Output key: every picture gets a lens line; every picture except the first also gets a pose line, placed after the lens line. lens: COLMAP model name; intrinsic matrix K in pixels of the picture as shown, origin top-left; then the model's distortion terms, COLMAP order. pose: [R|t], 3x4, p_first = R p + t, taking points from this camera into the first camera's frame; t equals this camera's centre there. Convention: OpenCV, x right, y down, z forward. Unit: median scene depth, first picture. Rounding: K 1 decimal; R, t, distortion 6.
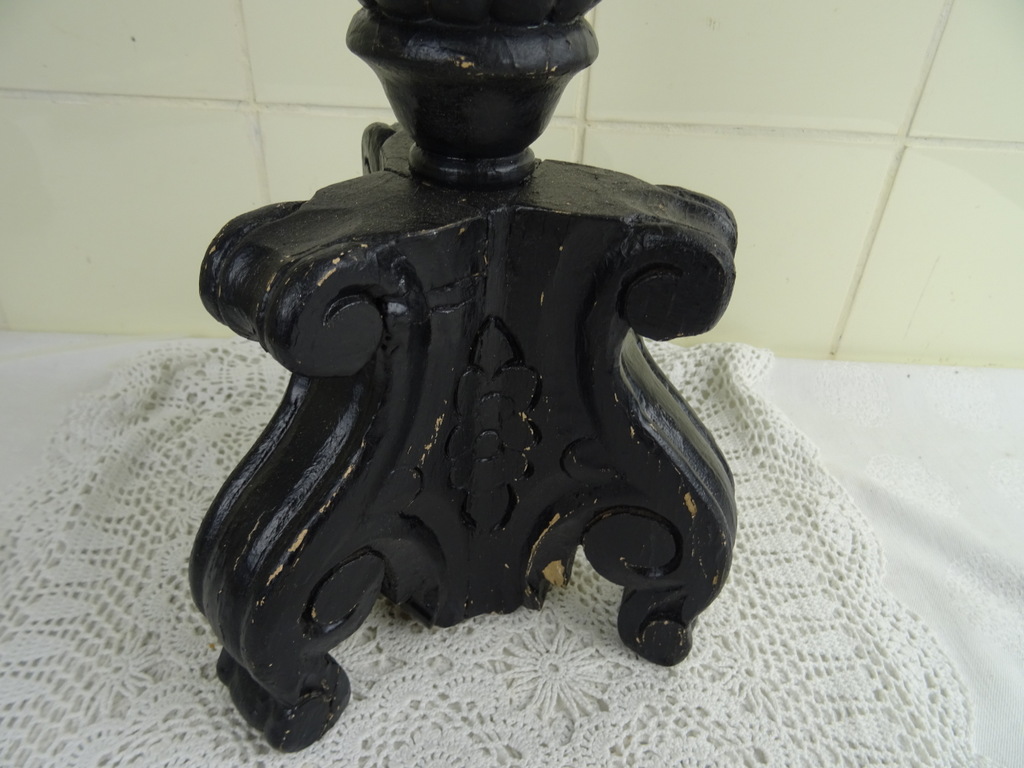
lens RADIAL K [[729.3, 0, 512.7], [0, 729.3, 382.3], [0, 0, 1]] dist [-0.003386, -0.005140]
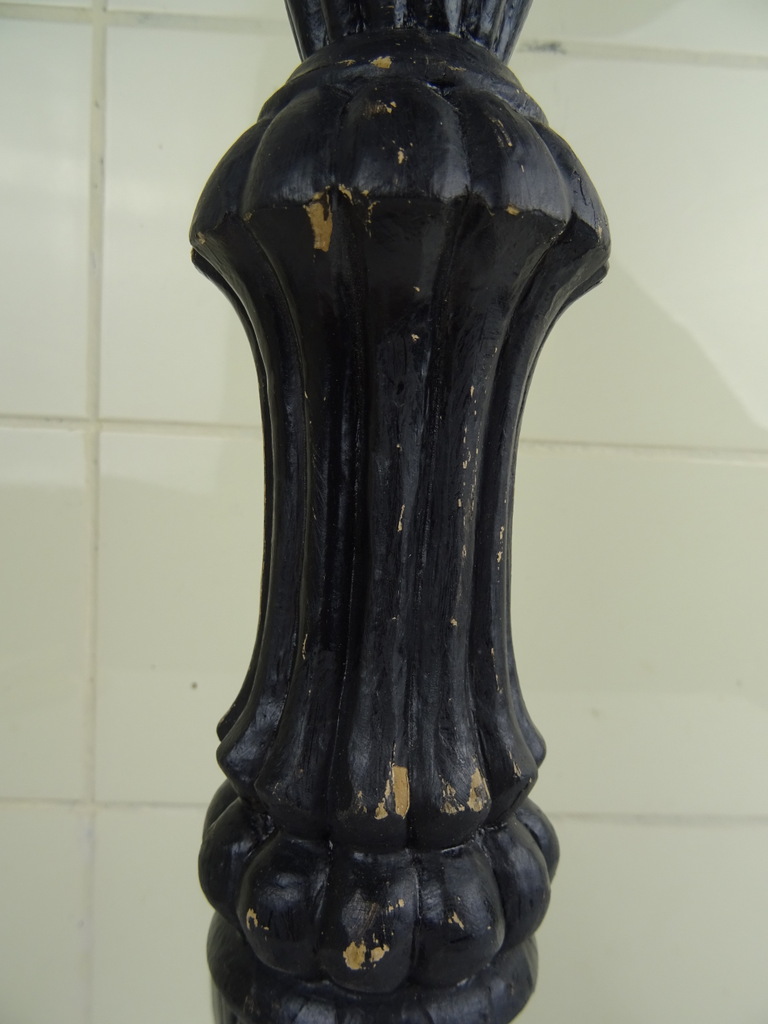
lens RADIAL K [[729.3, 0, 385.4], [0, 729.3, 512.7], [0, 0, 1]] dist [-0.003386, -0.005140]
pose [[0.999064, -0.007272, 0.042651, -0.042942], [0.027523, 0.867423, -0.496810, -0.284176], [-0.033383, 0.497519, 0.866810, 0.064678]]
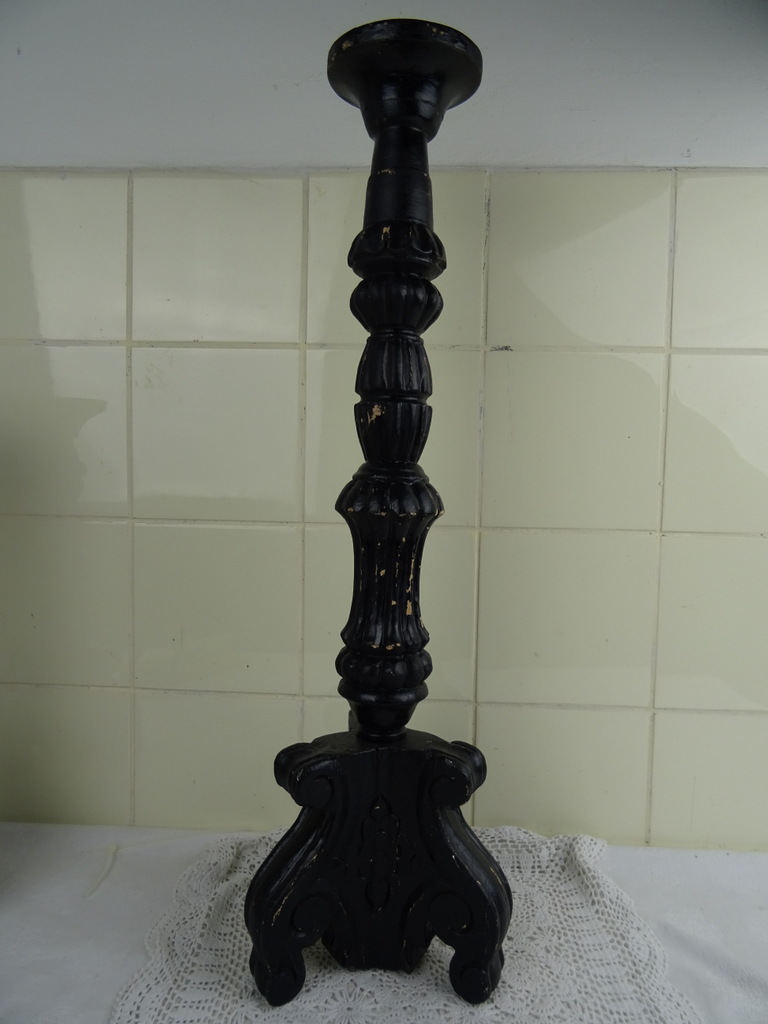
lens RADIAL K [[723.7, 0, 384.0], [0, 723.7, 512.0], [0, 0, 1]] dist [-0.008805, -0.002818]
pose [[0.998182, -0.026346, -0.054212, -0.027729], [-0.004297, 0.866030, -0.499974, 0.175318], [0.060122, 0.499298, 0.864342, -1.028704]]
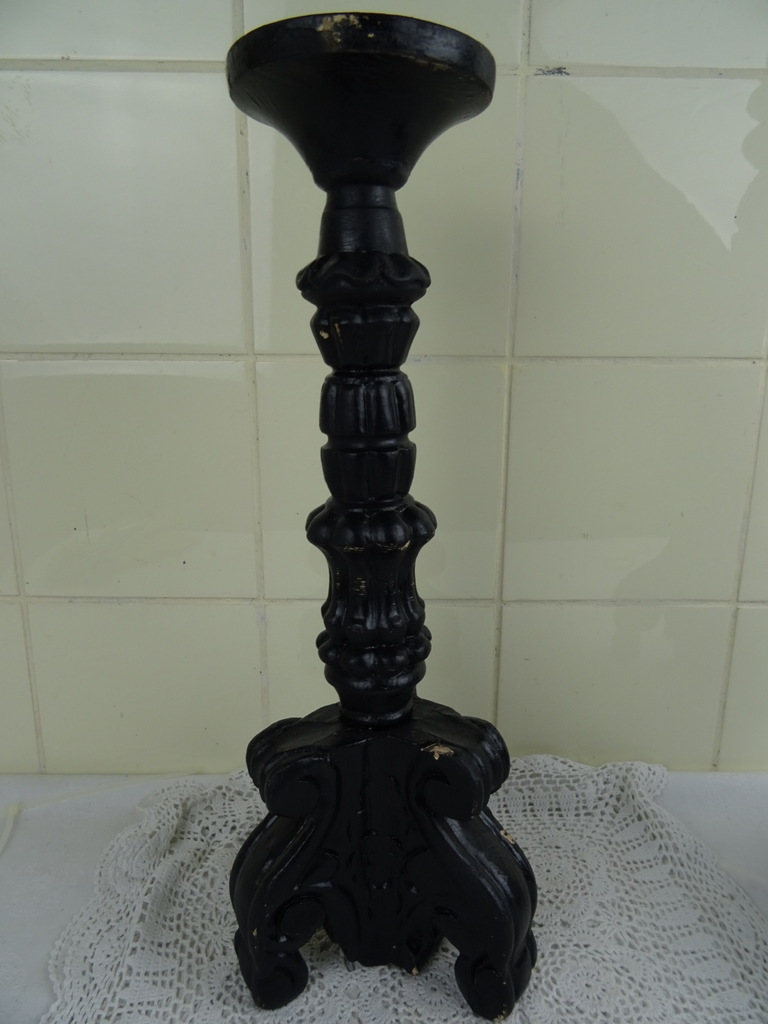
lens RADIAL K [[723.4, 0, 383.4], [0, 723.4, 510.5], [0, 0, 1]] dist [-0.001364, -0.012007]
pose [[0.999126, -0.041783, -0.001058, -0.136867], [0.039037, 0.941902, -0.333612, -0.086495], [0.014935, 0.333280, 0.942710, -0.417775]]
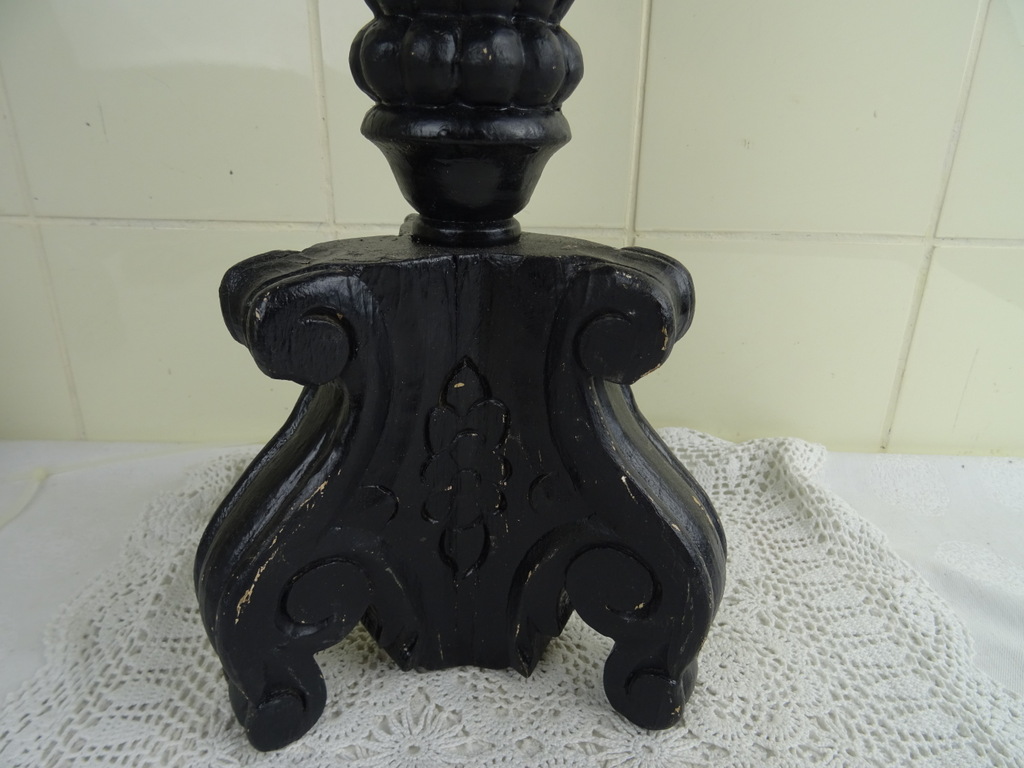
lens RADIAL K [[728.1, 0, 513.2], [0, 728.1, 383.2], [0, 0, 1]] dist [0.007713, -0.022888]
pose [[0.999490, -0.023669, -0.021452, -0.075697], [0.019100, 0.981097, -0.192573, 0.083804], [0.025605, 0.192065, 0.981048, -0.037494]]
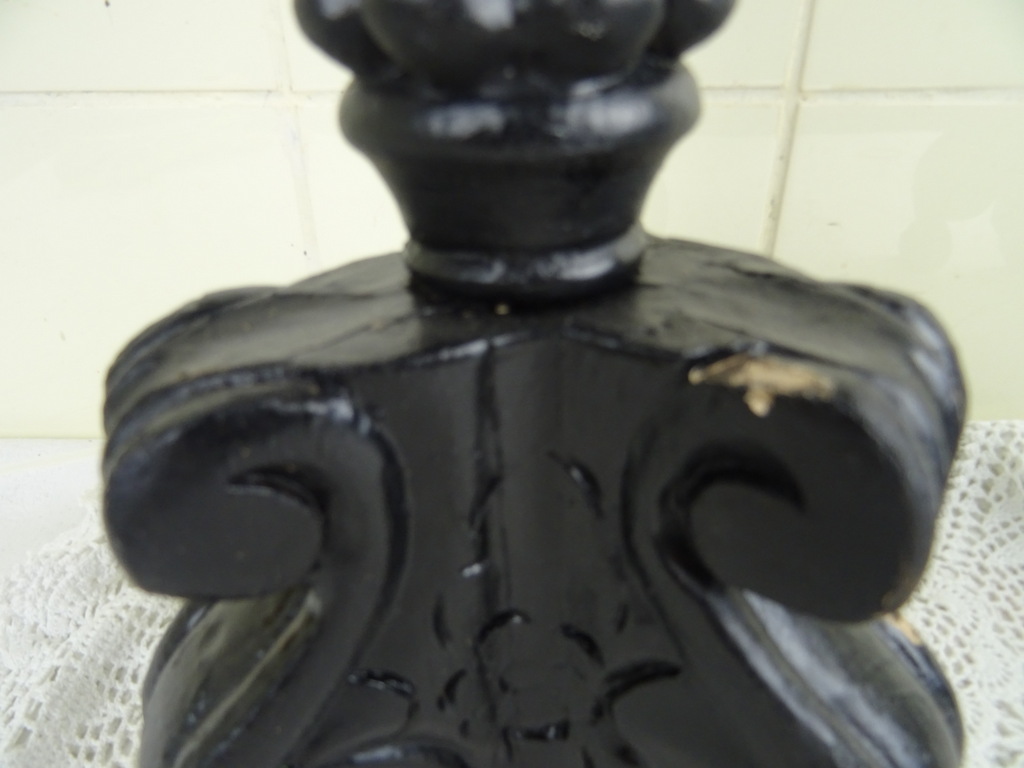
lens RADIAL K [[729.3, 0, 512.7], [0, 729.3, 382.3], [0, 0, 1]] dist [-0.003386, -0.005140]
pose [[0.997971, -0.036846, -0.051933, -0.152008], [0.034028, 0.997953, -0.054149, -0.094007], [0.053822, 0.052272, 0.997181, 0.432160]]
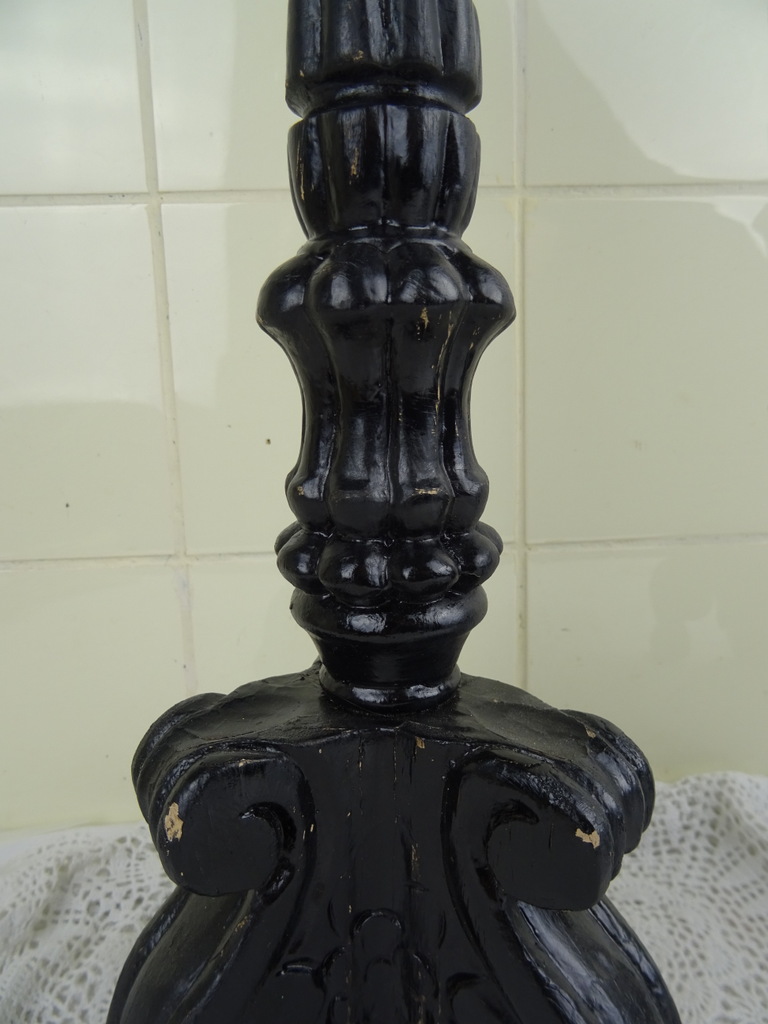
lens RADIAL K [[729.3, 0, 385.4], [0, 729.3, 512.7], [0, 0, 1]] dist [-0.003386, -0.005140]
pose [[0.995960, -0.082792, 0.034782, -0.138723], [0.089736, 0.902700, -0.420809, -0.006516], [0.003442, 0.422230, 0.906482, 0.117844]]
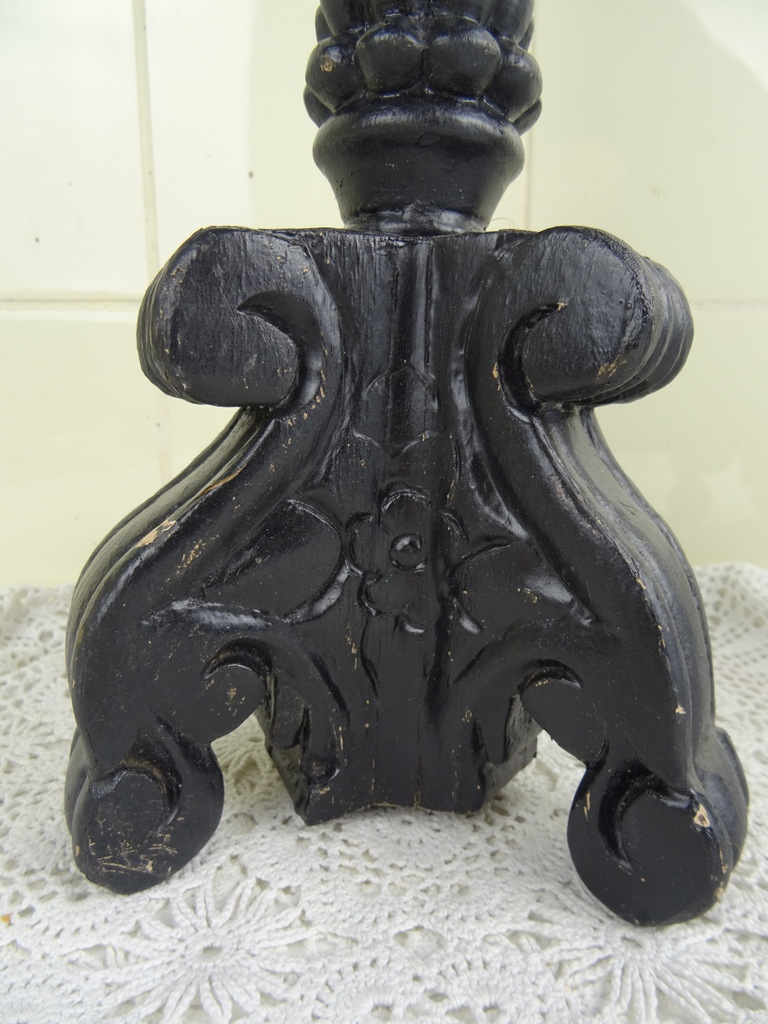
lens RADIAL K [[726.0, 0, 385.6], [0, 726.0, 511.0], [0, 0, 1]] dist [-0.005903, -0.004652]
pose [[0.998863, -0.046325, -0.011290, -0.088150], [0.038339, 0.921104, -0.387423, 0.254135], [0.028347, 0.386550, 0.921833, 0.323518]]
